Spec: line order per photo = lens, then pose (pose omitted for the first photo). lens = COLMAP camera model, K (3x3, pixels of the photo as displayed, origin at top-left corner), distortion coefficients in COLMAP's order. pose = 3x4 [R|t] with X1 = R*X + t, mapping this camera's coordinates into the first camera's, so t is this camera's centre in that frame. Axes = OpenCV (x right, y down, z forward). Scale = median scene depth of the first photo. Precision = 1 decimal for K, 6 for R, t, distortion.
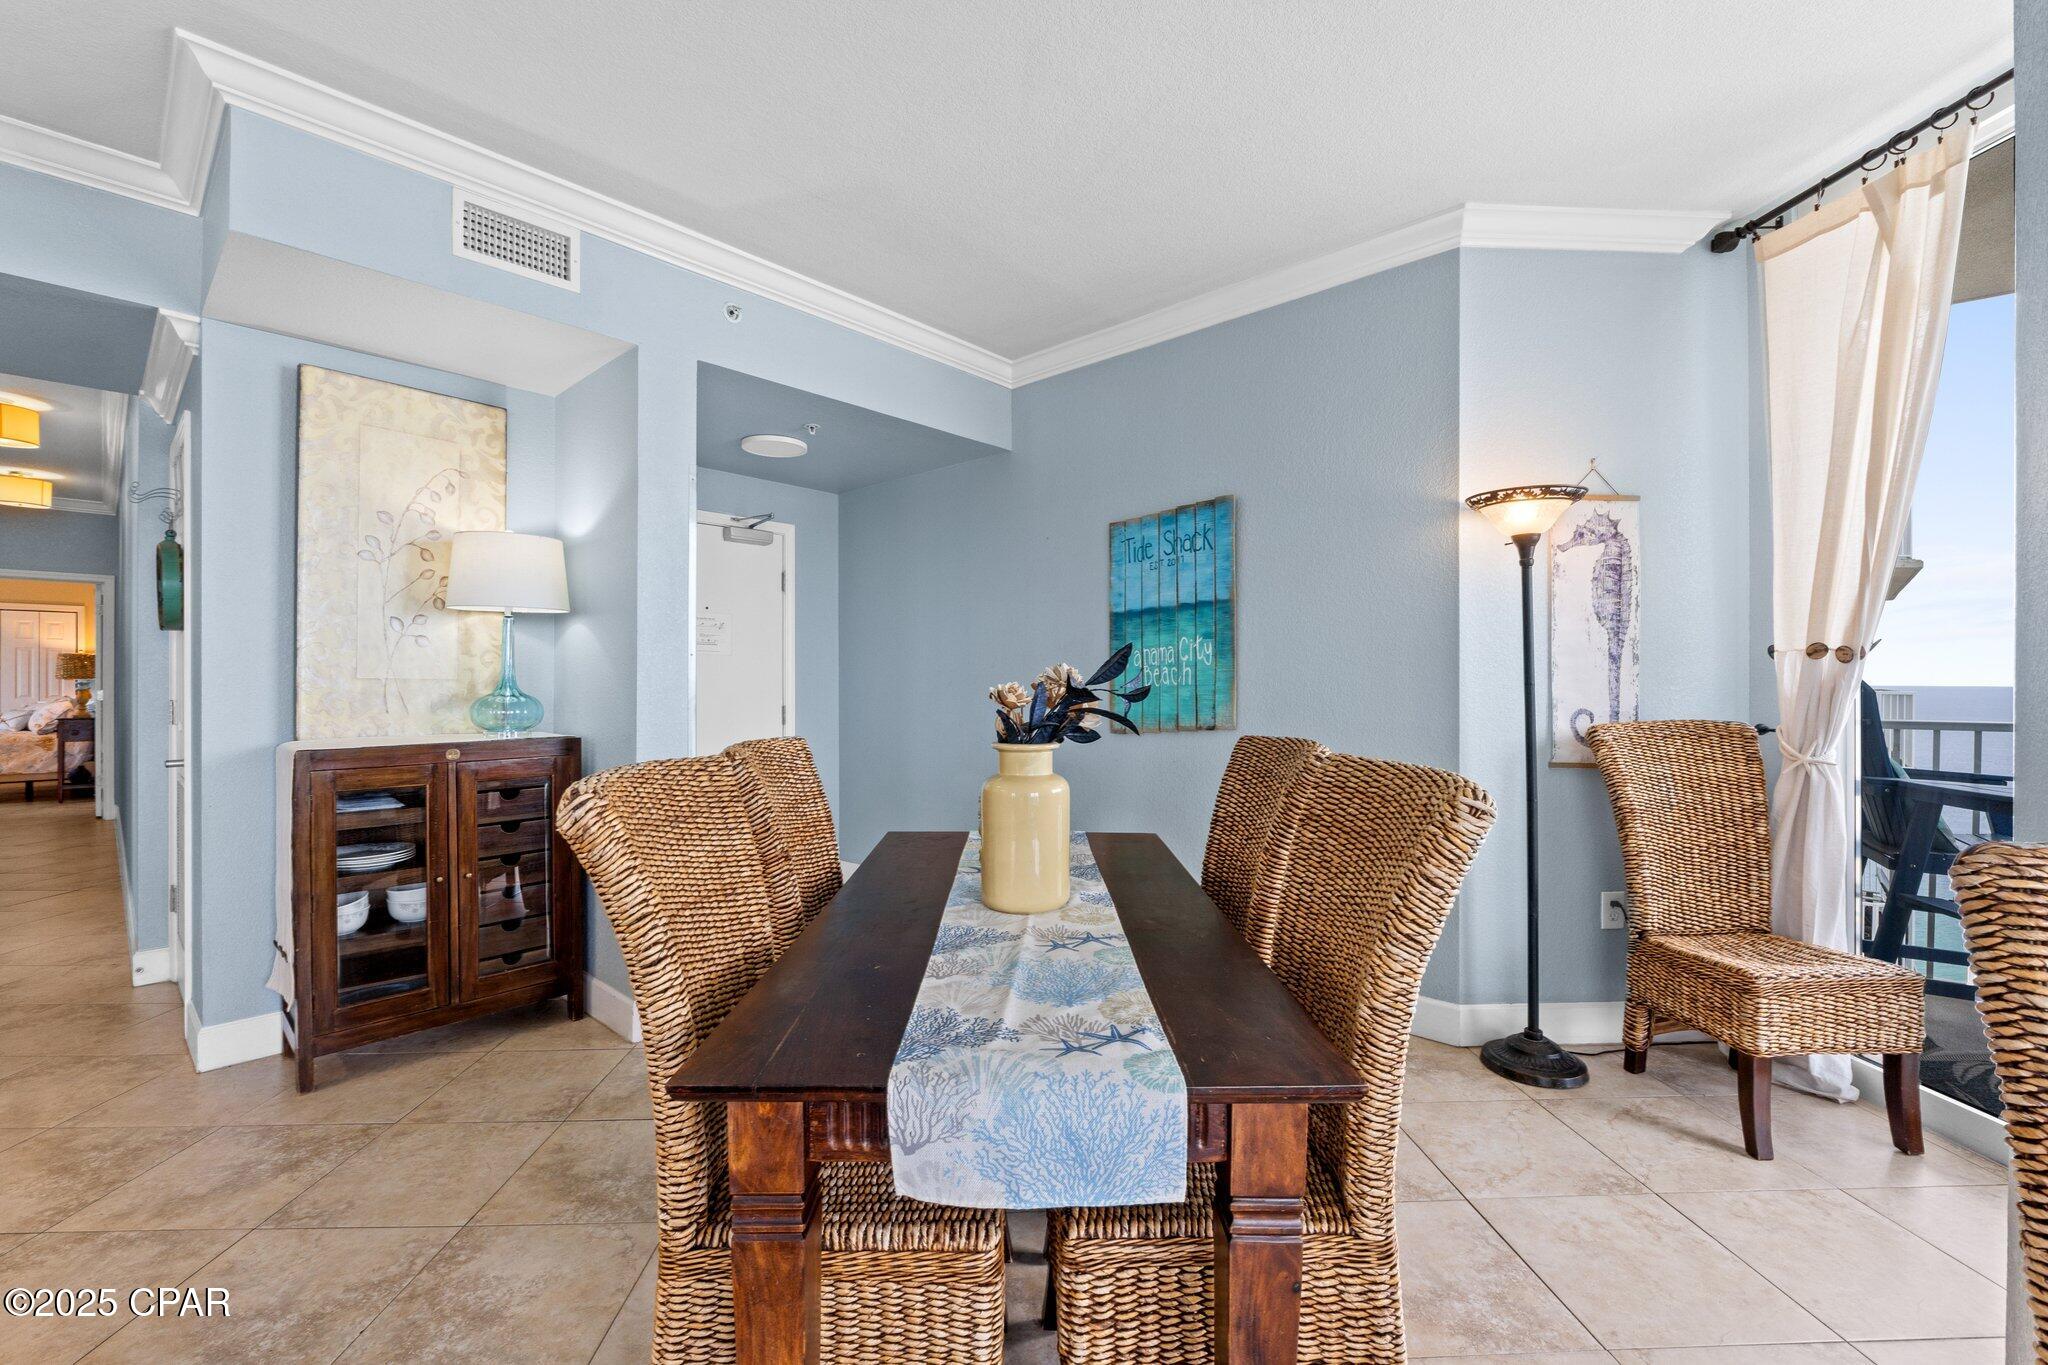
lens RADIAL K [[858.3, 0, 1022.4], [0, 858.3, 677.2], [0, 0, 1]] dist [-0.008787, 0.000222]
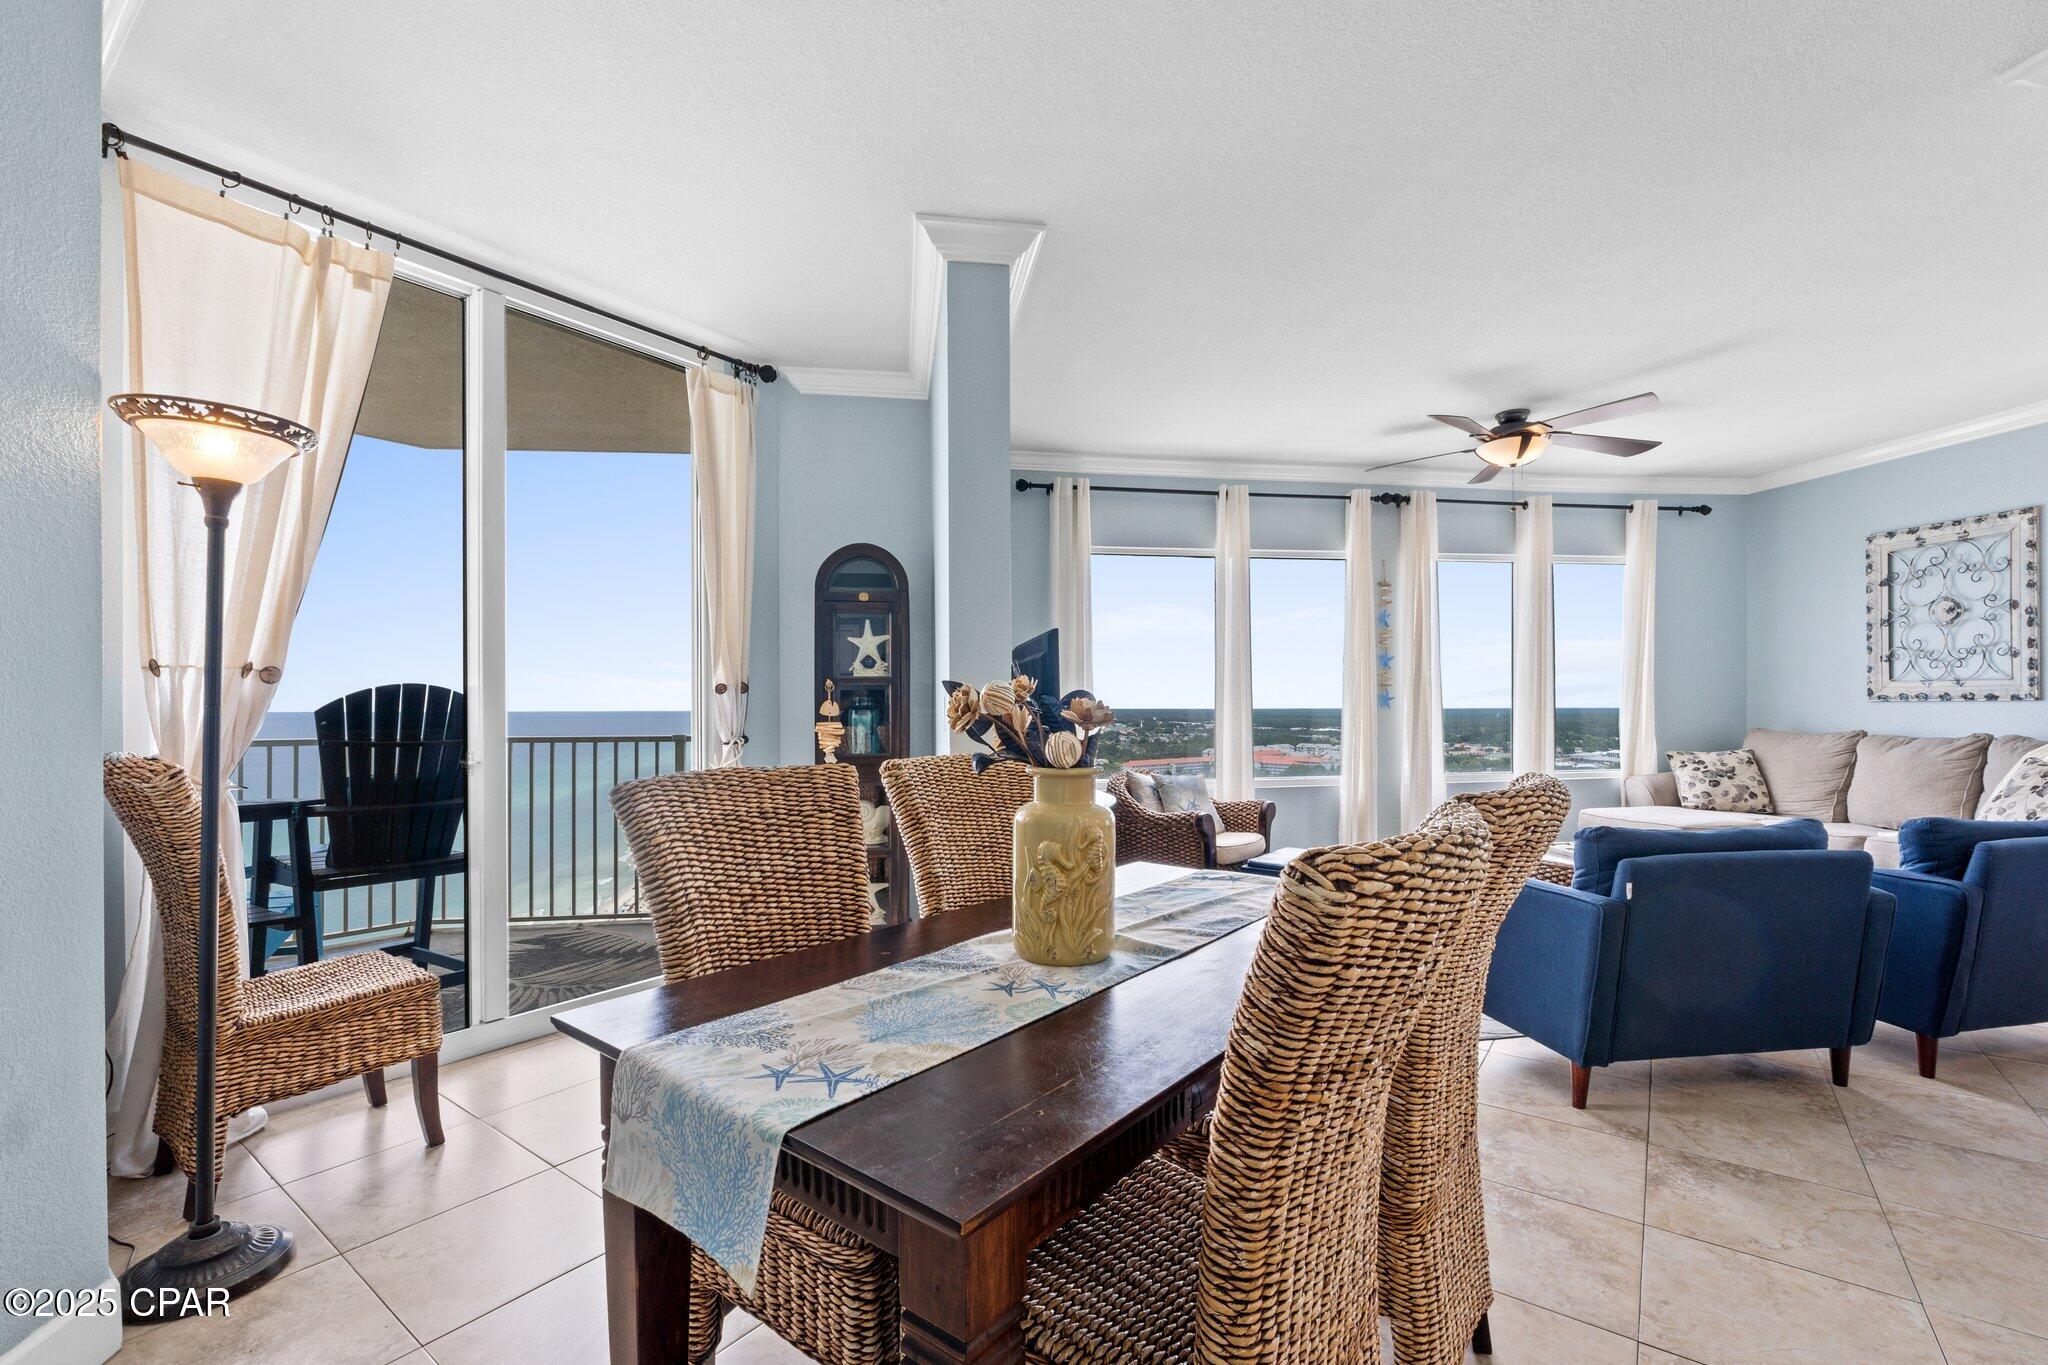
lens RADIAL K [[880.4, 0, 1025.3], [0, 880.4, 712.4], [0, 0, 1]] dist [-0.007529, 0.000502]
pose [[-0.783824, 0.004854, 0.620964, -0.331195], [0.006045, 0.999982, -0.000186, 0.020946], [-0.620953, 0.003608, -0.783839, 1.163541]]
